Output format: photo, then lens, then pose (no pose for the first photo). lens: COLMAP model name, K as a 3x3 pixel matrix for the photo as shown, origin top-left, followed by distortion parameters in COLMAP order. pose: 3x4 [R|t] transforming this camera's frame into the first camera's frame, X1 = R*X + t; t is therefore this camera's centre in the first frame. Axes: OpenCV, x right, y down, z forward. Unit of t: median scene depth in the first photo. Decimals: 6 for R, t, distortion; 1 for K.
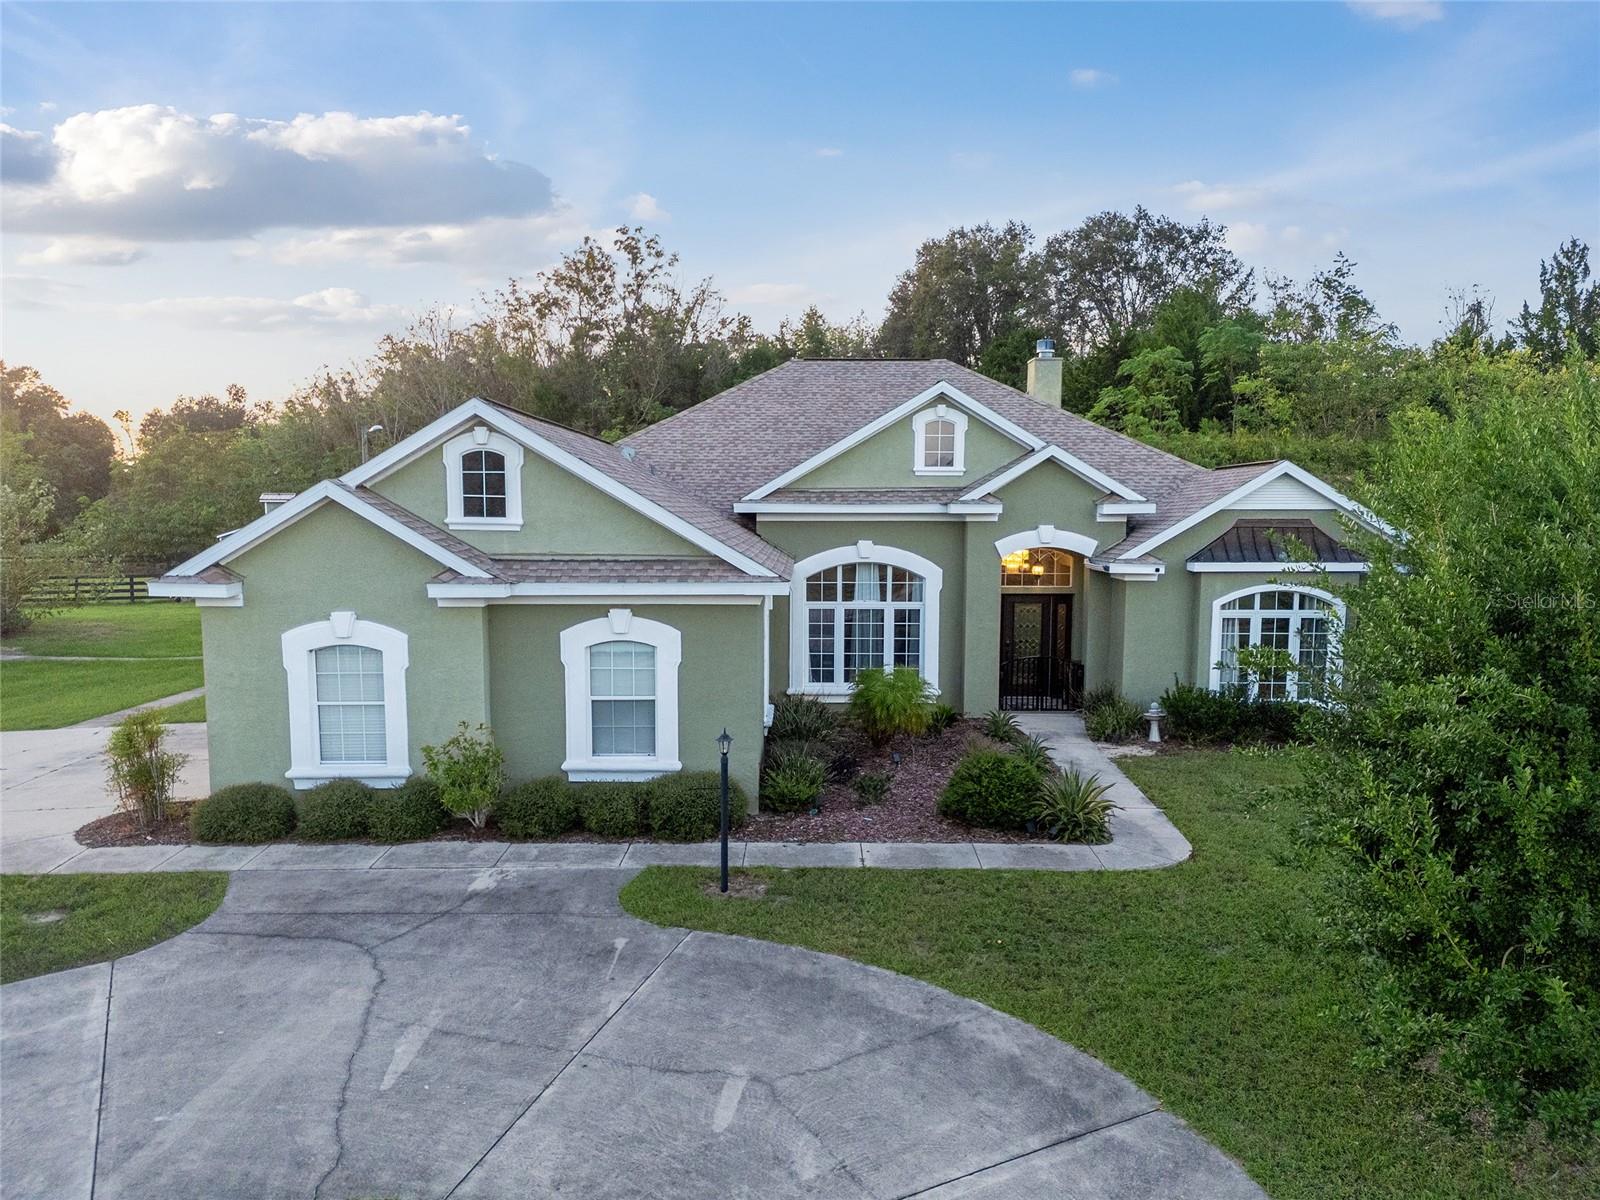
lens RADIAL K [[1195.5, 0, 805.4], [0, 1195.5, 633.4], [0, 0, 1]] dist [0.073488, -0.077149]
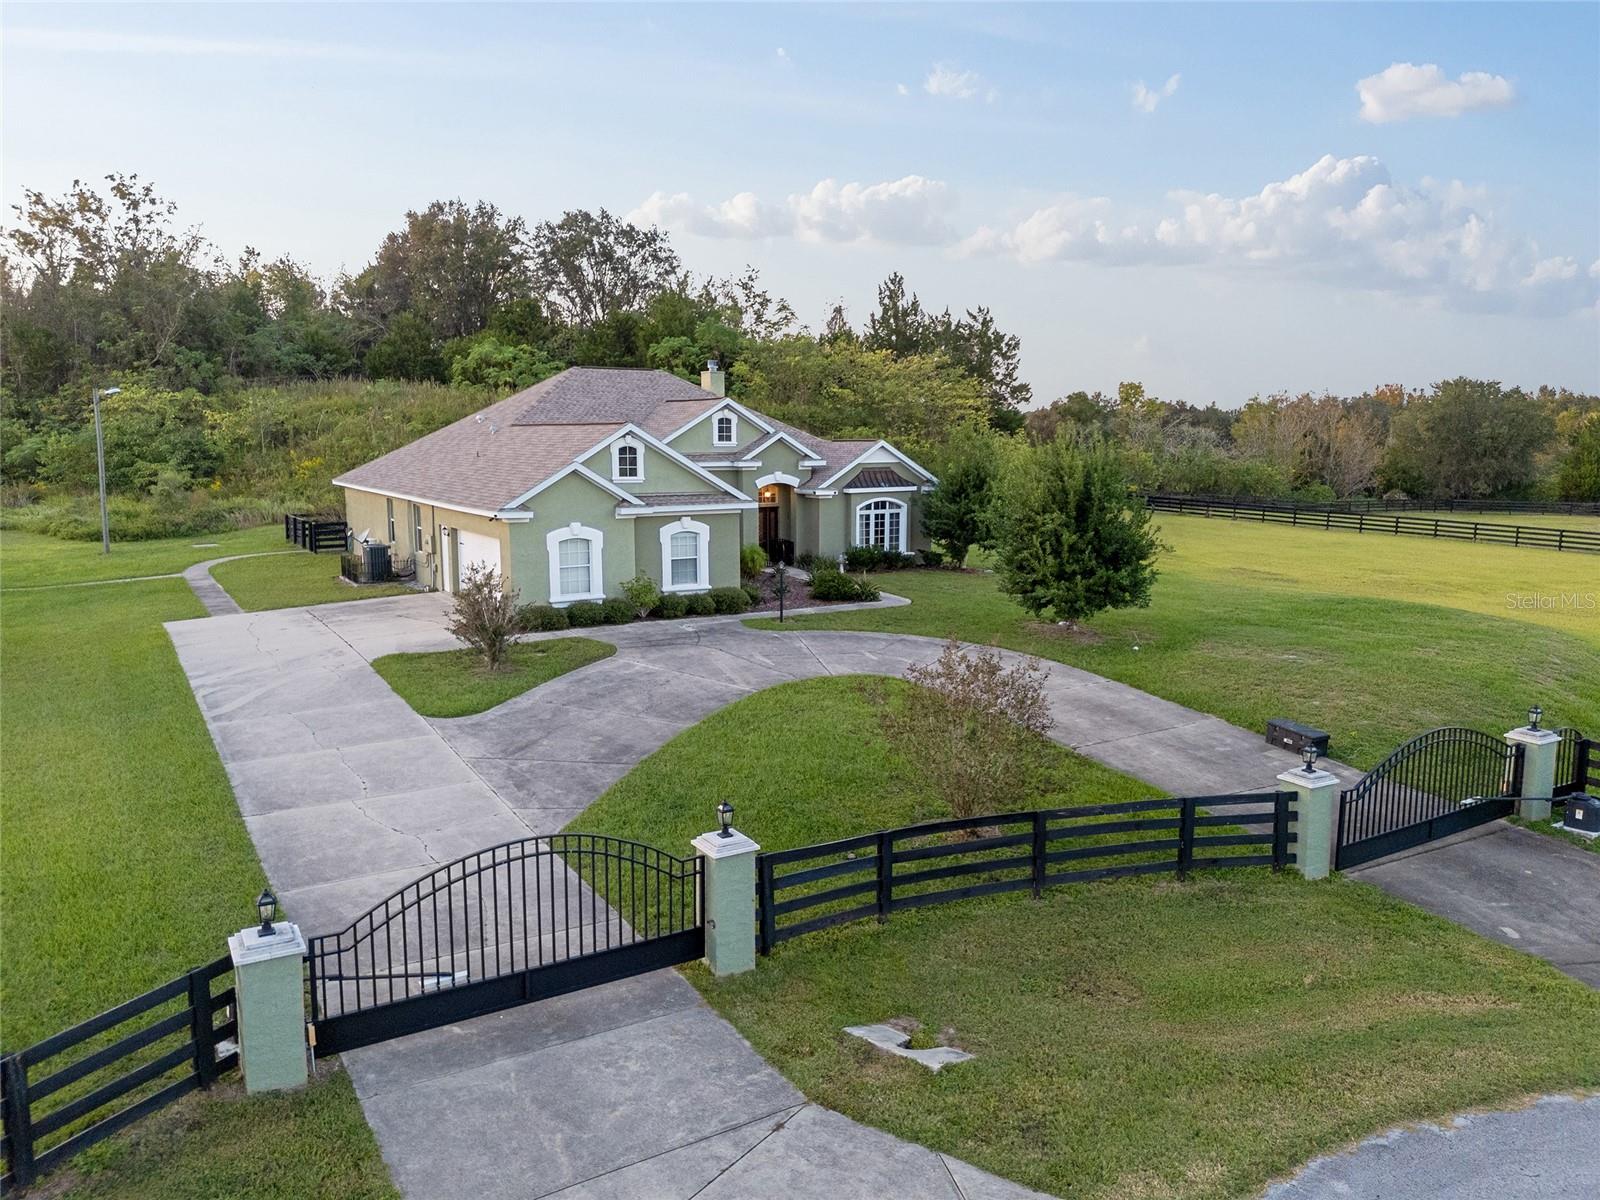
lens RADIAL K [[1173.7, 0, 800.0], [0, 1173.7, 600.0], [0, 0, 1]] dist [0.077882, -0.081632]
pose [[0.859352, -0.075555, 0.505772, -0.797449], [0.057074, 0.997017, 0.051967, 0.023588], [-0.508189, -0.015791, 0.861101, -0.723557]]
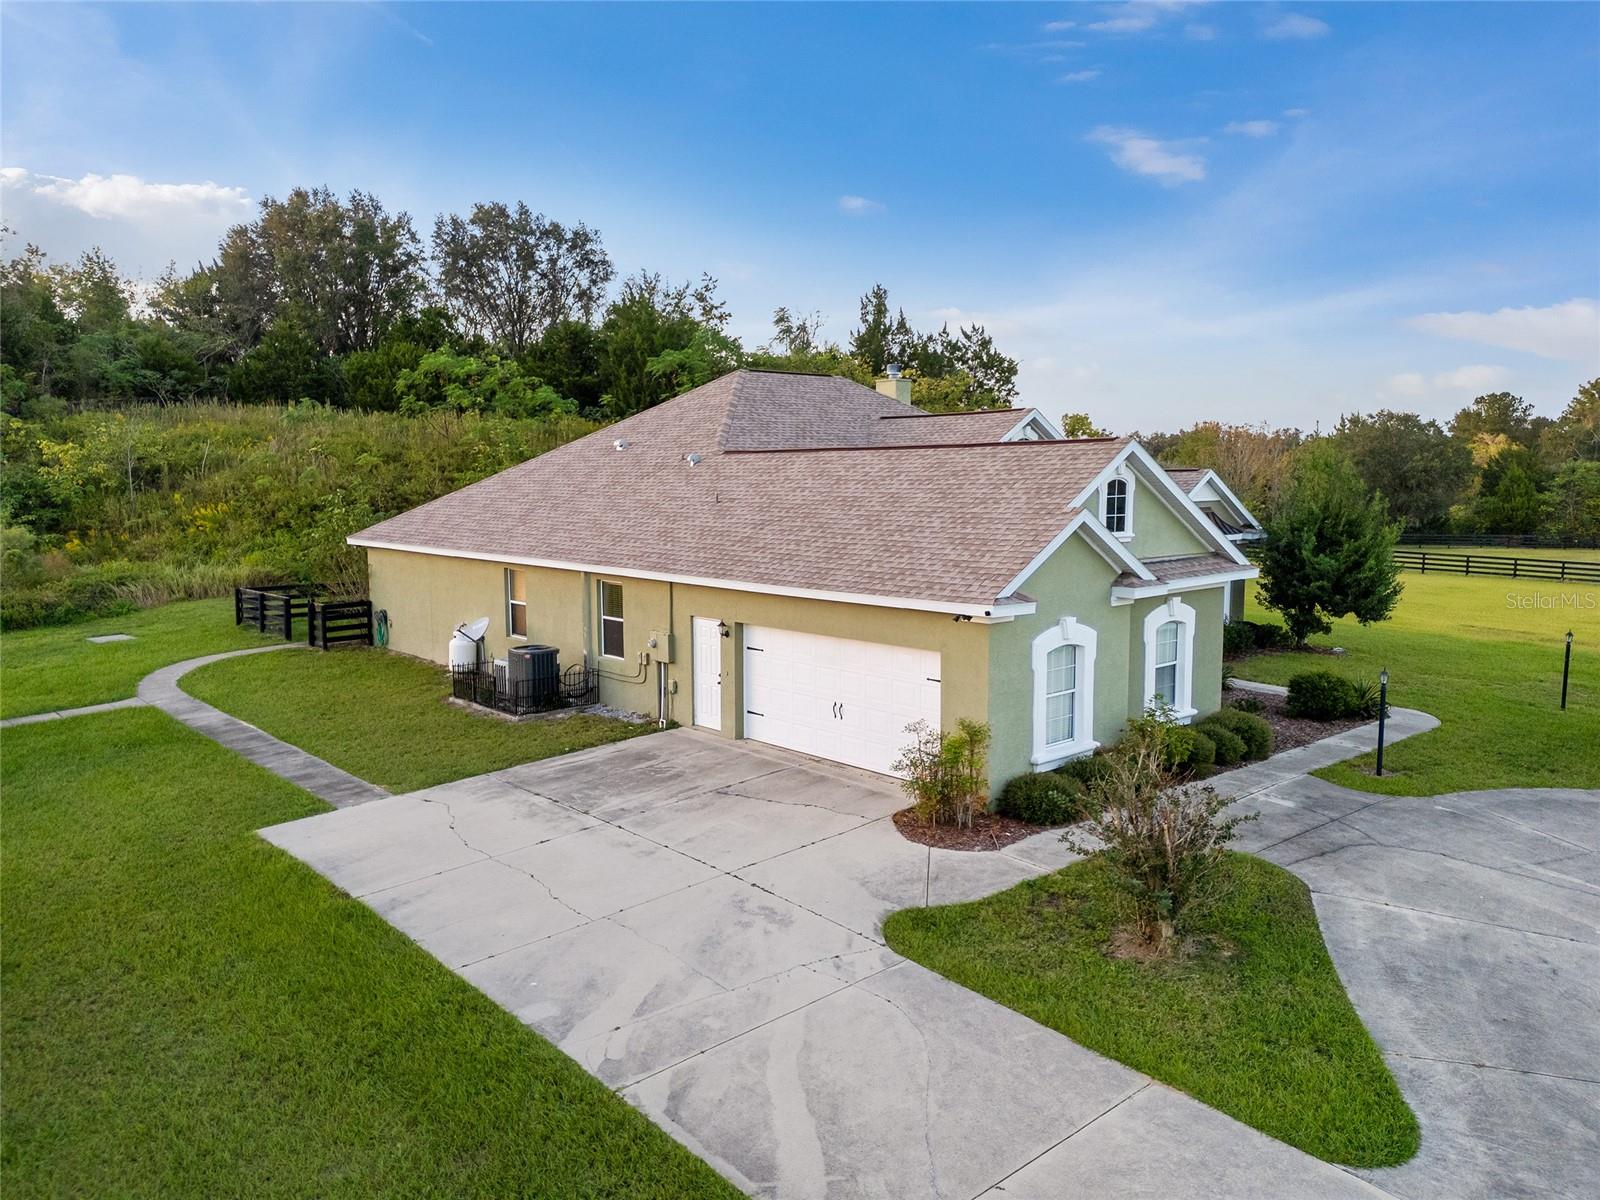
lens RADIAL K [[1173.7, 0, 800.0], [0, 1173.7, 600.0], [0, 0, 1]] dist [0.077882, -0.081632]
pose [[0.750871, -0.080033, 0.655582, -0.967544], [0.077911, 0.996433, 0.032408, -0.067082], [-0.655838, 0.026743, 0.754428, 0.212147]]
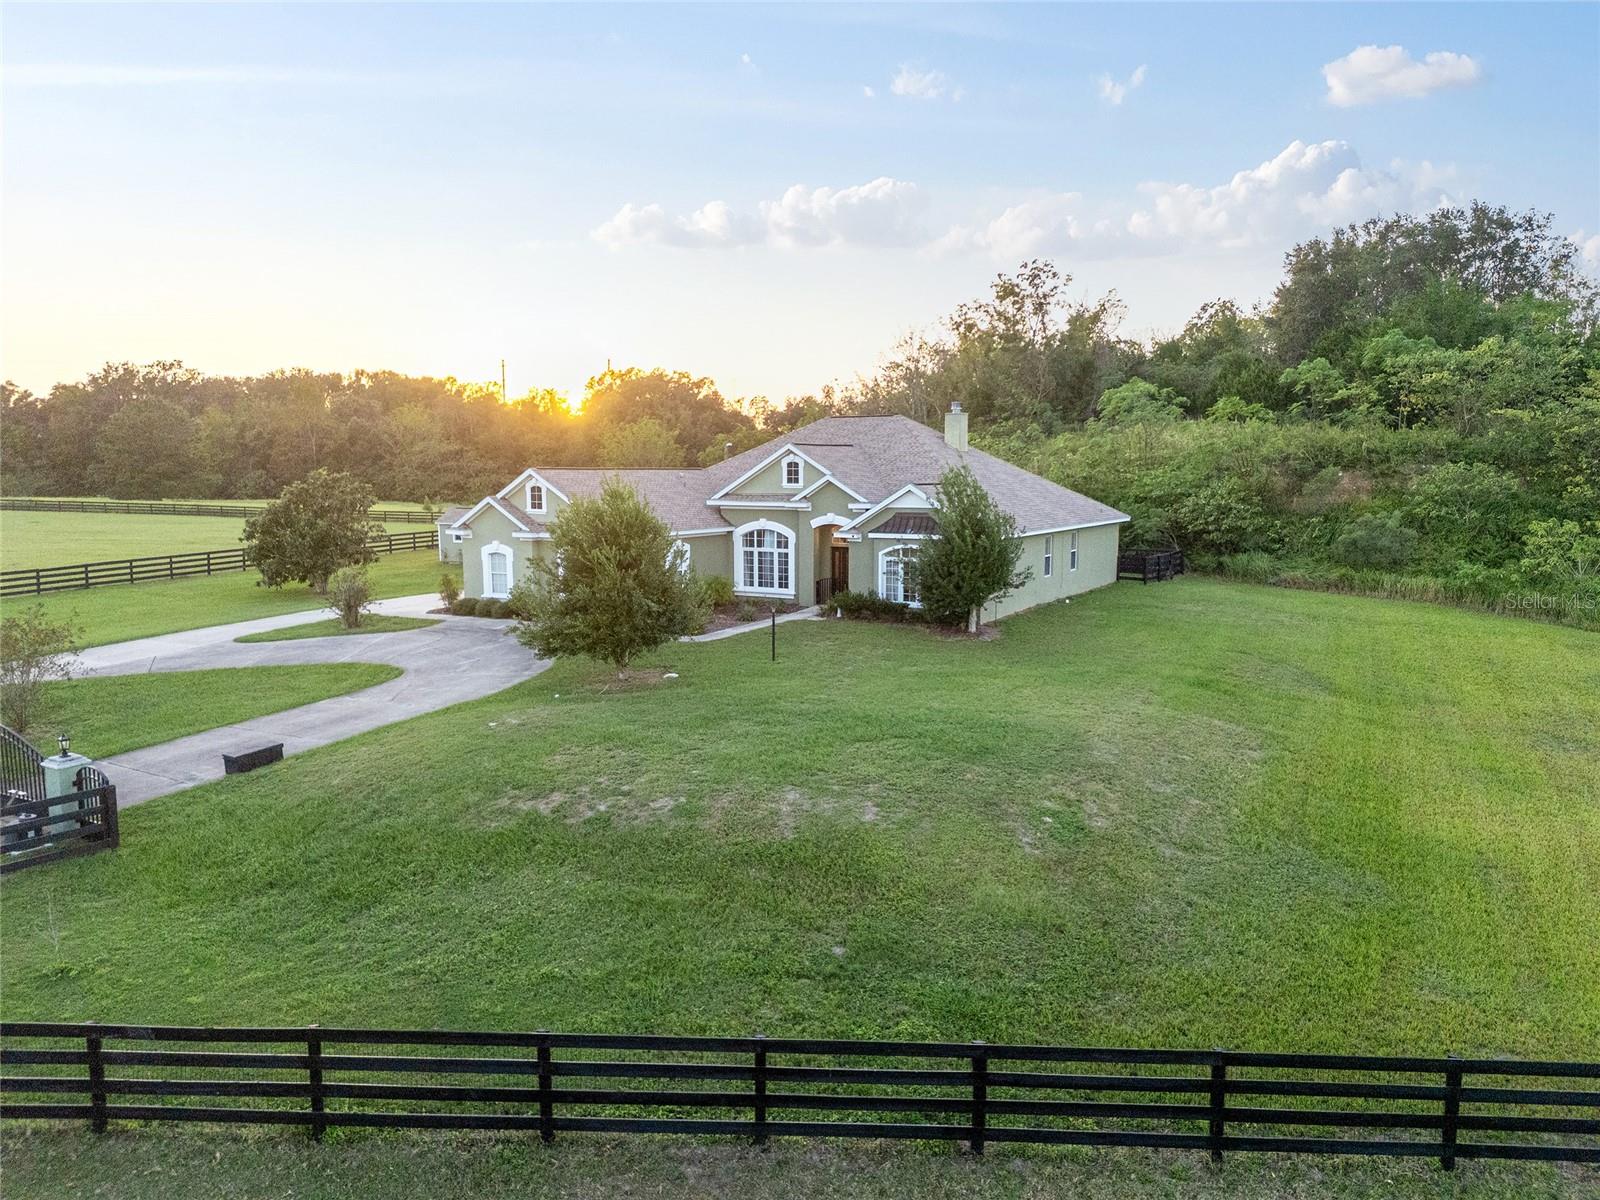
lens RADIAL K [[1173.7, 0, 800.0], [0, 1173.7, 600.0], [0, 0, 1]] dist [0.077882, -0.081632]
pose [[0.857033, 0.054527, -0.512367, 1.245174], [-0.051740, 0.998466, 0.019715, 0.022113], [0.512656, 0.009613, 0.858540, -0.780804]]
